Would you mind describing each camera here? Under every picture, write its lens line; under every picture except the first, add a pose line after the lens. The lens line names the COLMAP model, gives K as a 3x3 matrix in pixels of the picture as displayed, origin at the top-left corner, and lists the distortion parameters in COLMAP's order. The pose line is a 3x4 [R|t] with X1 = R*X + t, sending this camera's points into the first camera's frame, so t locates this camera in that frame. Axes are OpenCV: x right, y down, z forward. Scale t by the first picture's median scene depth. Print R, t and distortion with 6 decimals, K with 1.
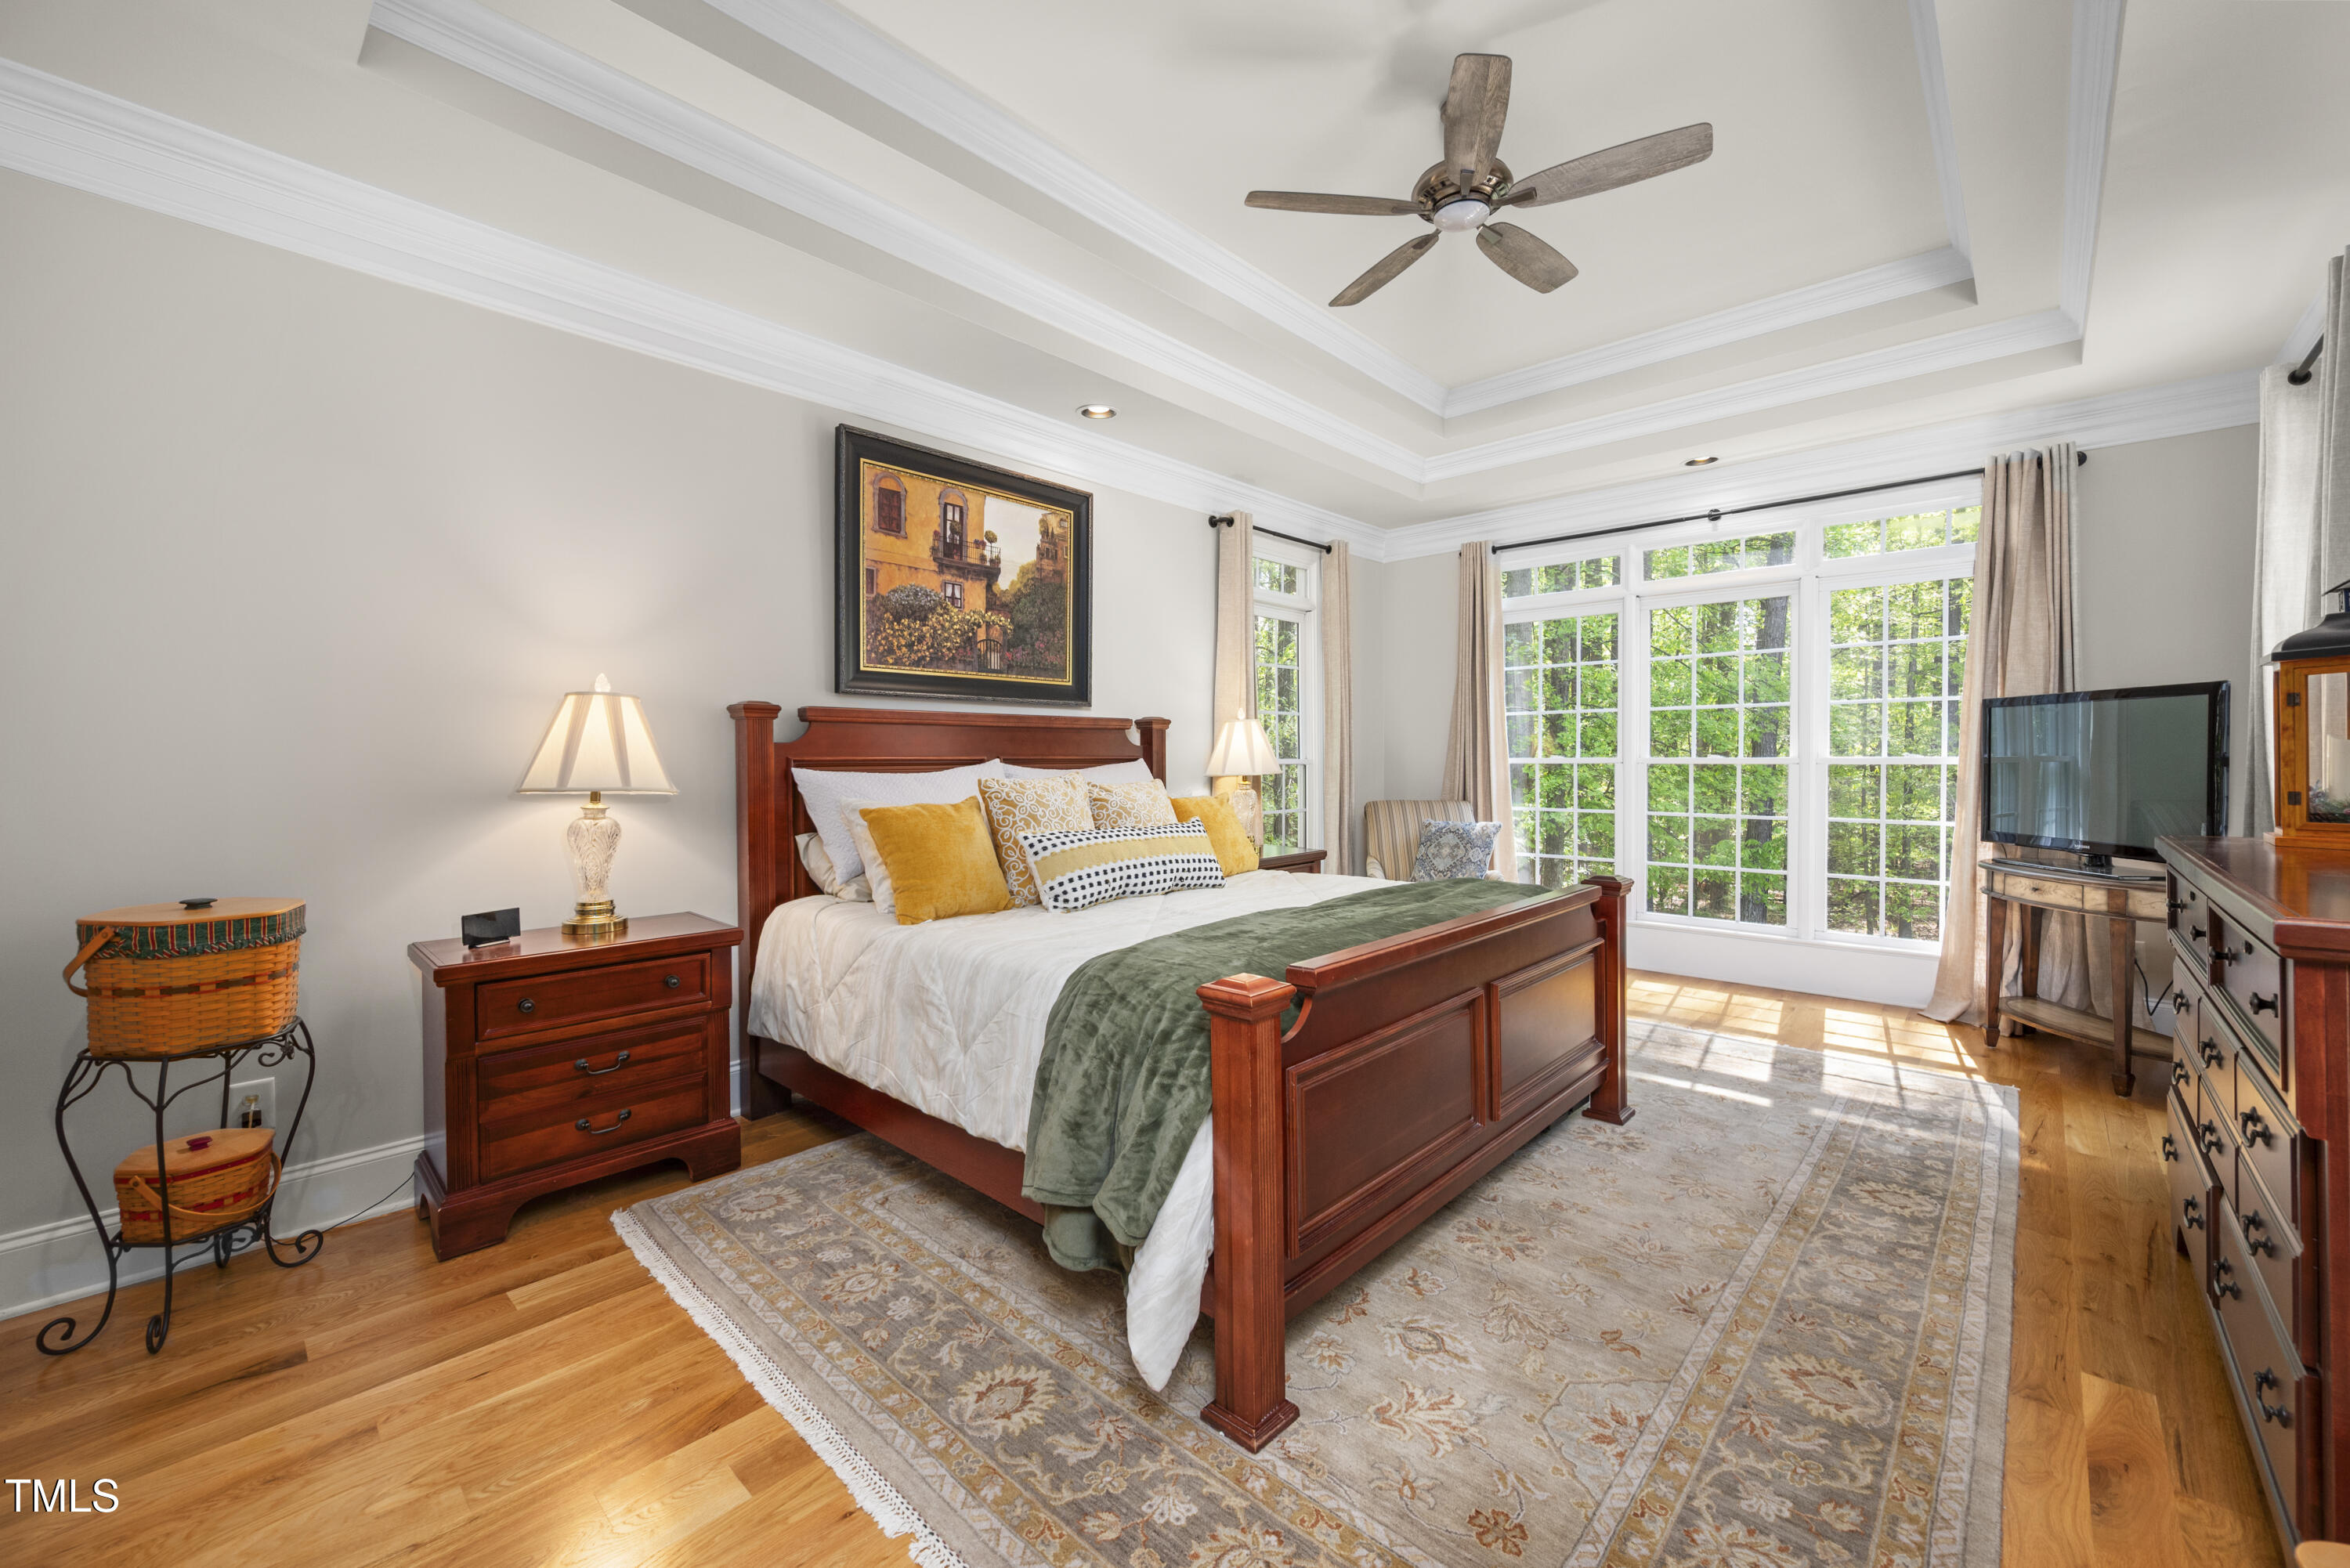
lens RADIAL K [[940.4, 0, 1179.5], [0, 940.4, 741.8], [0, 0, 1]] dist [-0.000055, -0.000455]
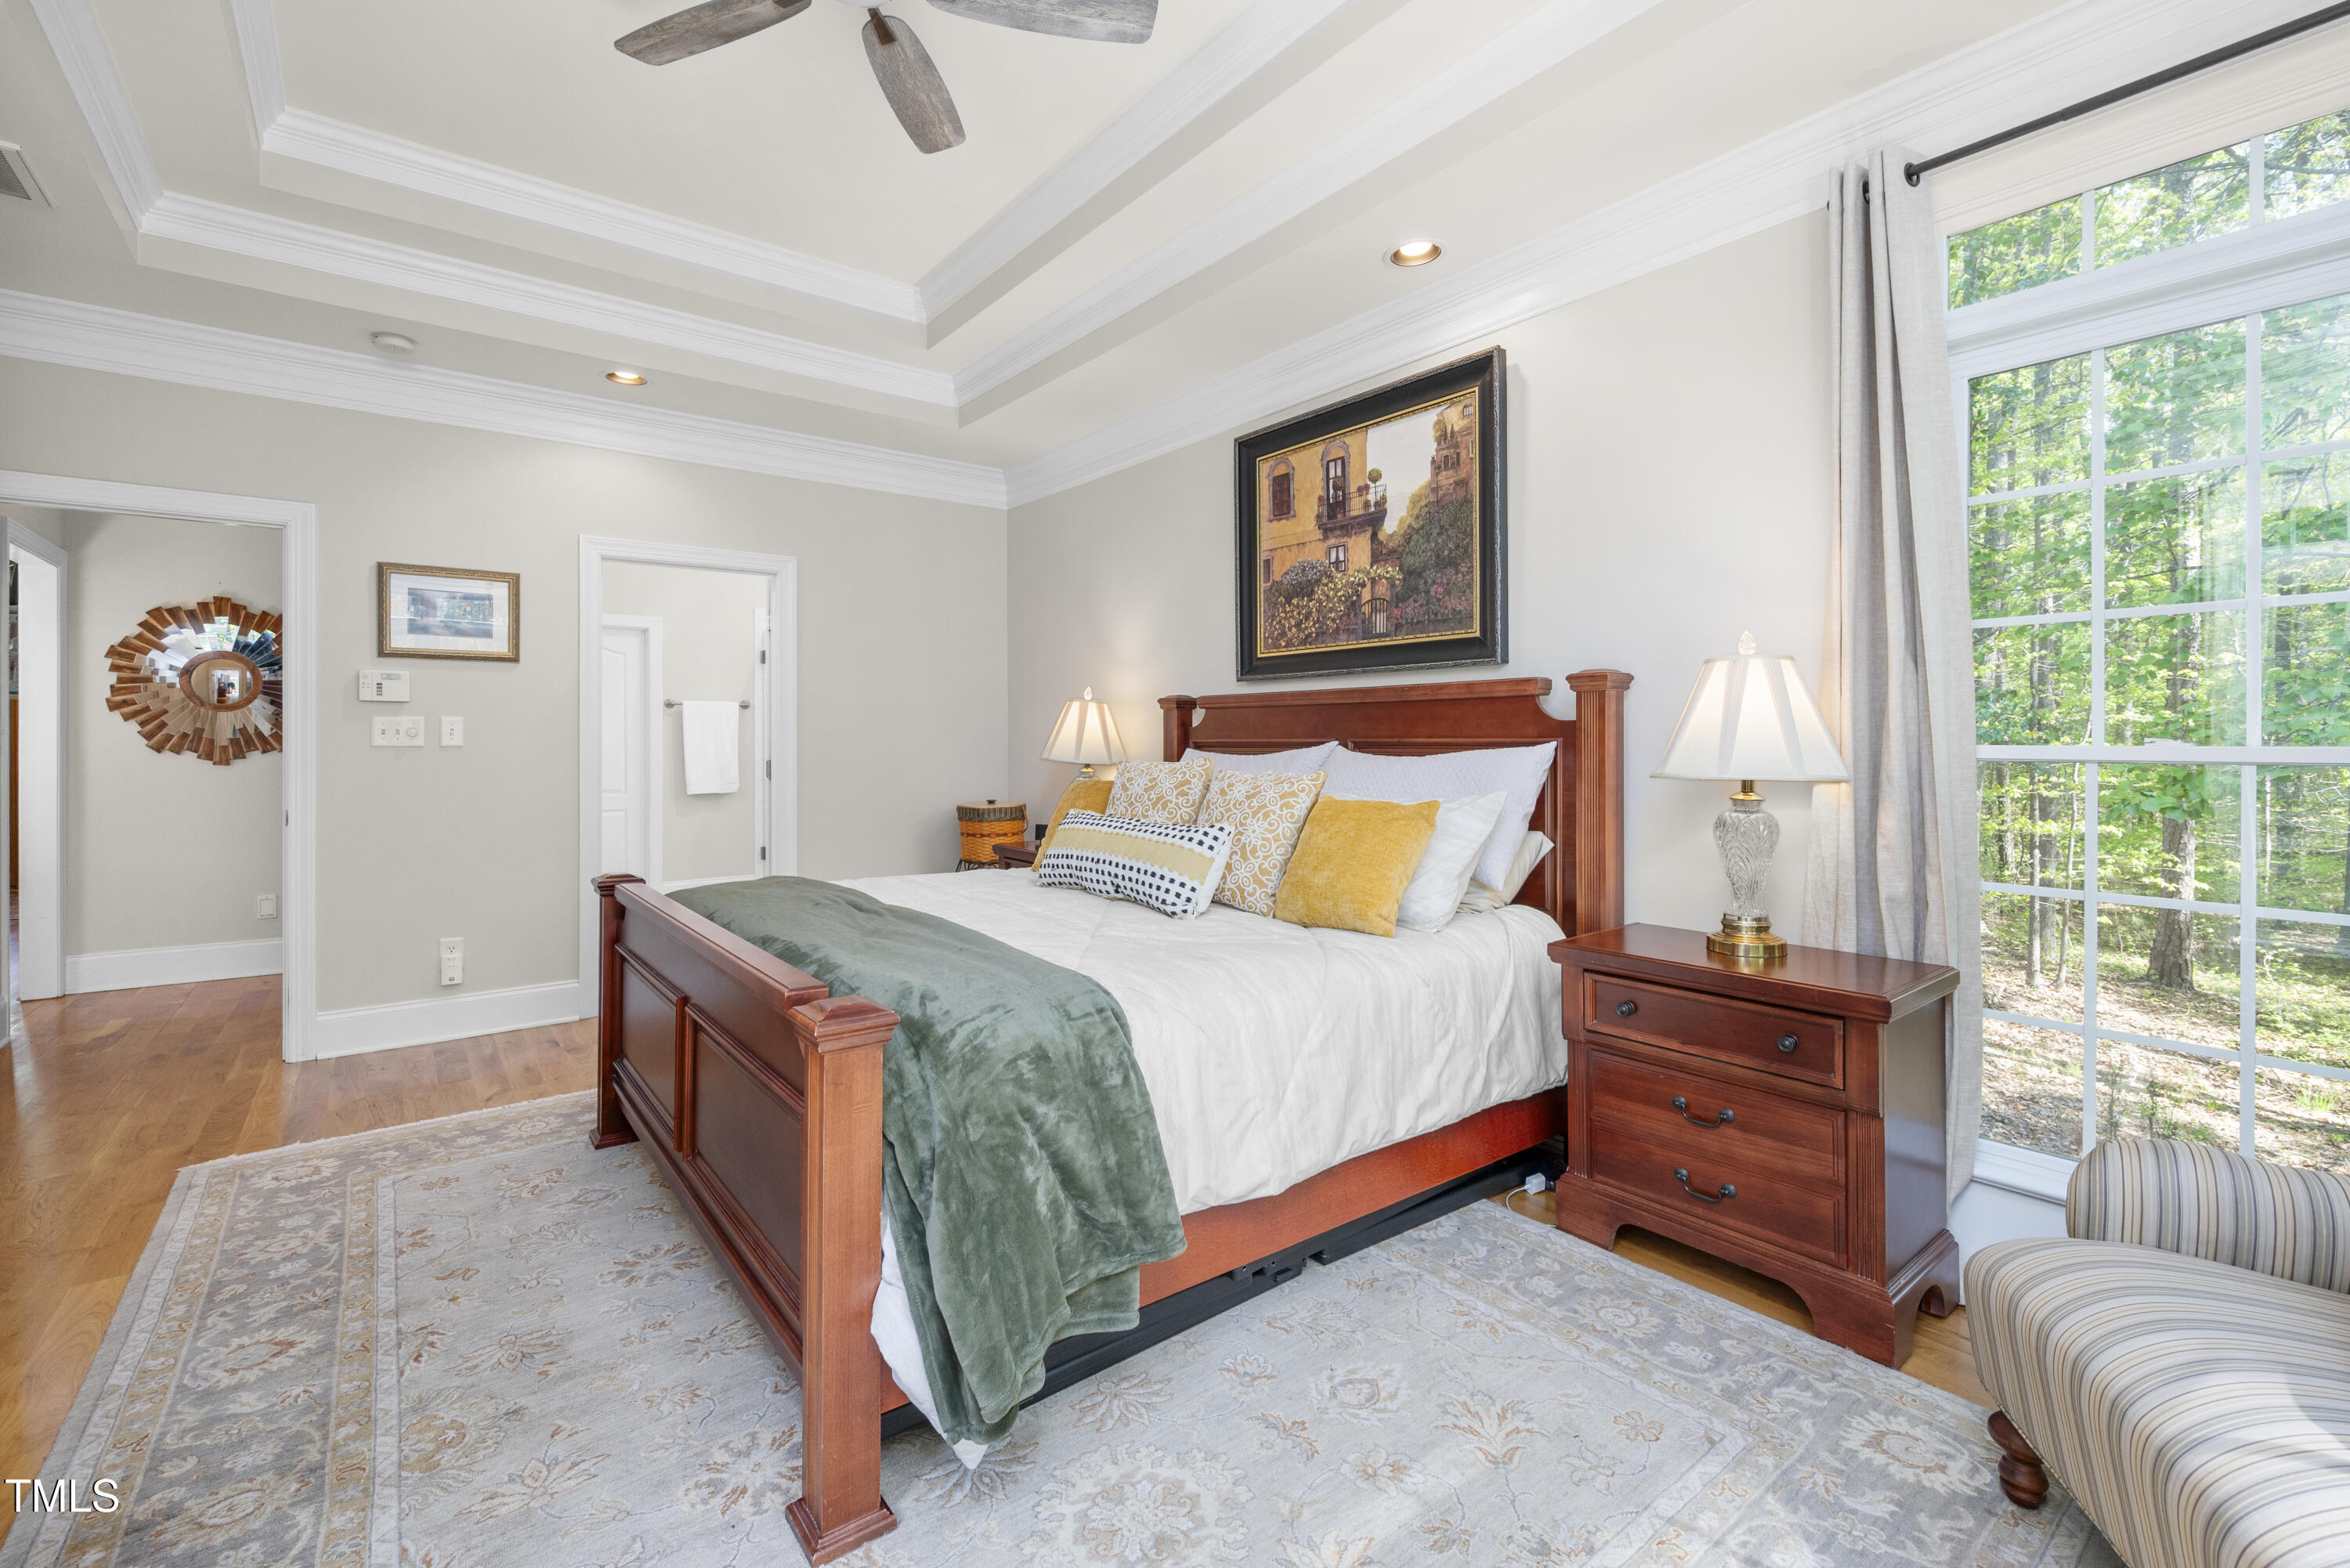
lens RADIAL K [[1014.7, 0, 1168.0], [0, 1014.7, 747.1], [0, 0, 1]] dist [0.000084, 0.000218]
pose [[-0.171019, -0.018576, -0.985093, 0.716752], [-0.012389, 0.999784, -0.016702, 0.040187], [0.985190, 0.009348, -0.171212, 0.981826]]
